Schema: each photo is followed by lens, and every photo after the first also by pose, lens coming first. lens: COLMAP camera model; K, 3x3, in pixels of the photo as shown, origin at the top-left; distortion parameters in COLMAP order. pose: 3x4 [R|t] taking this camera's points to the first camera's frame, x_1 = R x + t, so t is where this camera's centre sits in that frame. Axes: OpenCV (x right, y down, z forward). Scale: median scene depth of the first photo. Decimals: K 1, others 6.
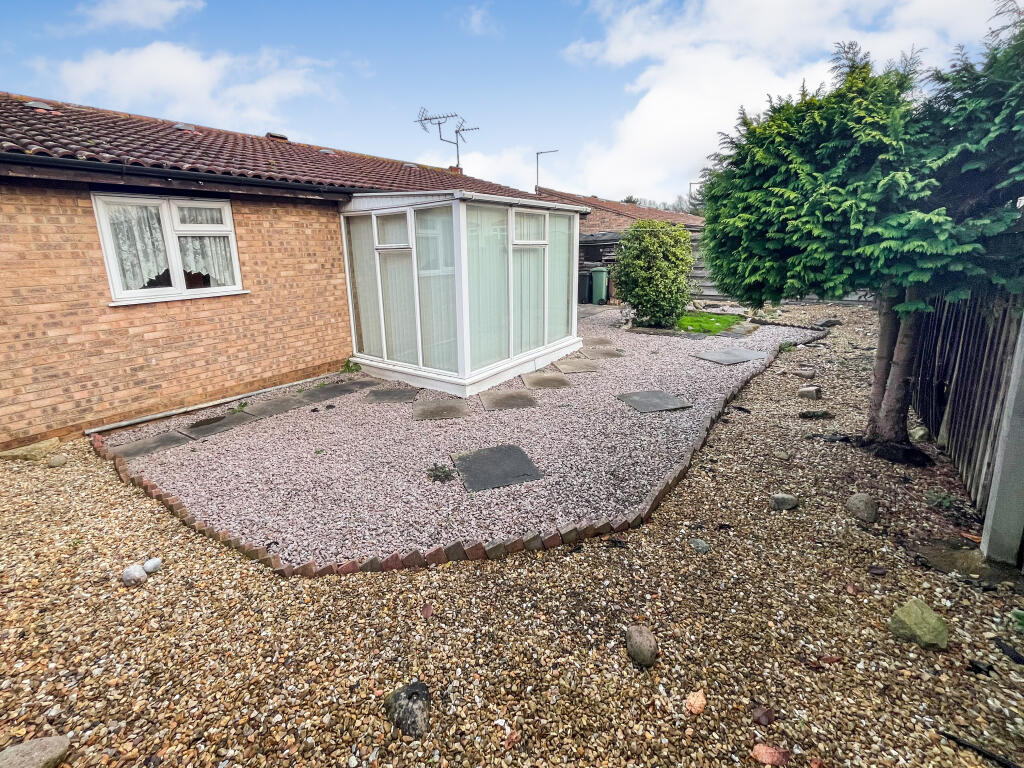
lens RADIAL K [[423.1, 0, 513.1], [0, 423.1, 338.7], [0, 0, 1]] dist [-0.004997, 0.001372]
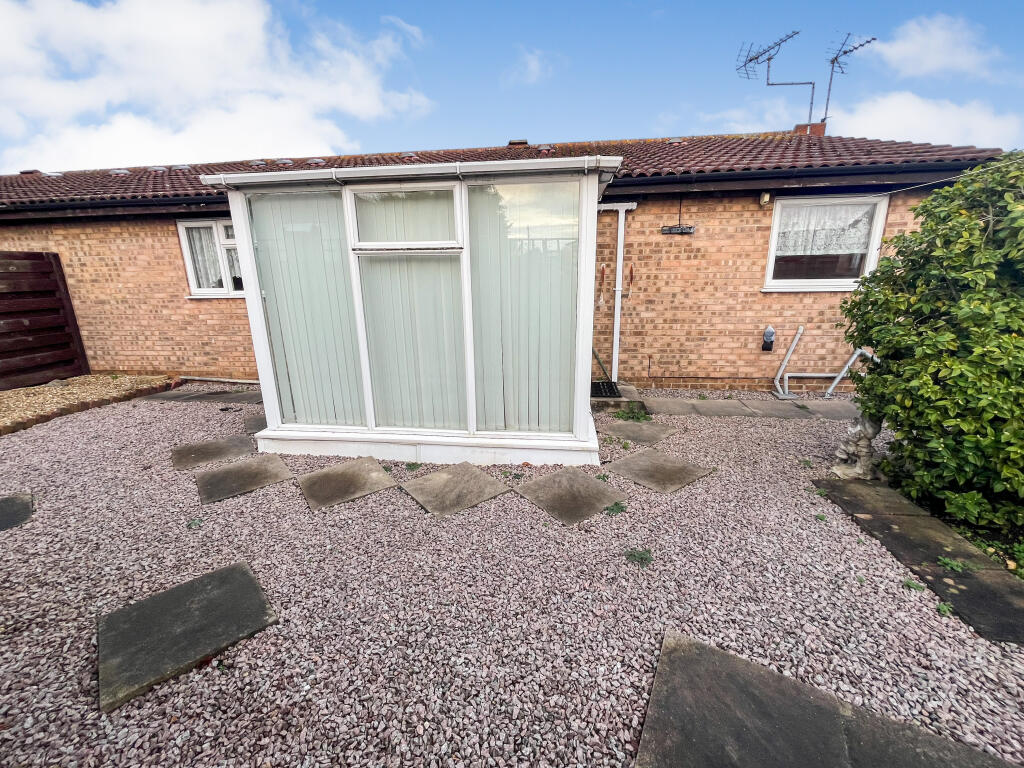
lens RADIAL K [[423.1, 0, 521.8], [0, 423.1, 383.5], [0, 0, 1]] dist [-0.004997, 0.001372]
pose [[0.495038, 0.241721, -0.834571, 0.874316], [-0.180414, 0.968185, 0.173405, -0.240861], [0.849934, 0.064726, 0.522898, 1.167558]]
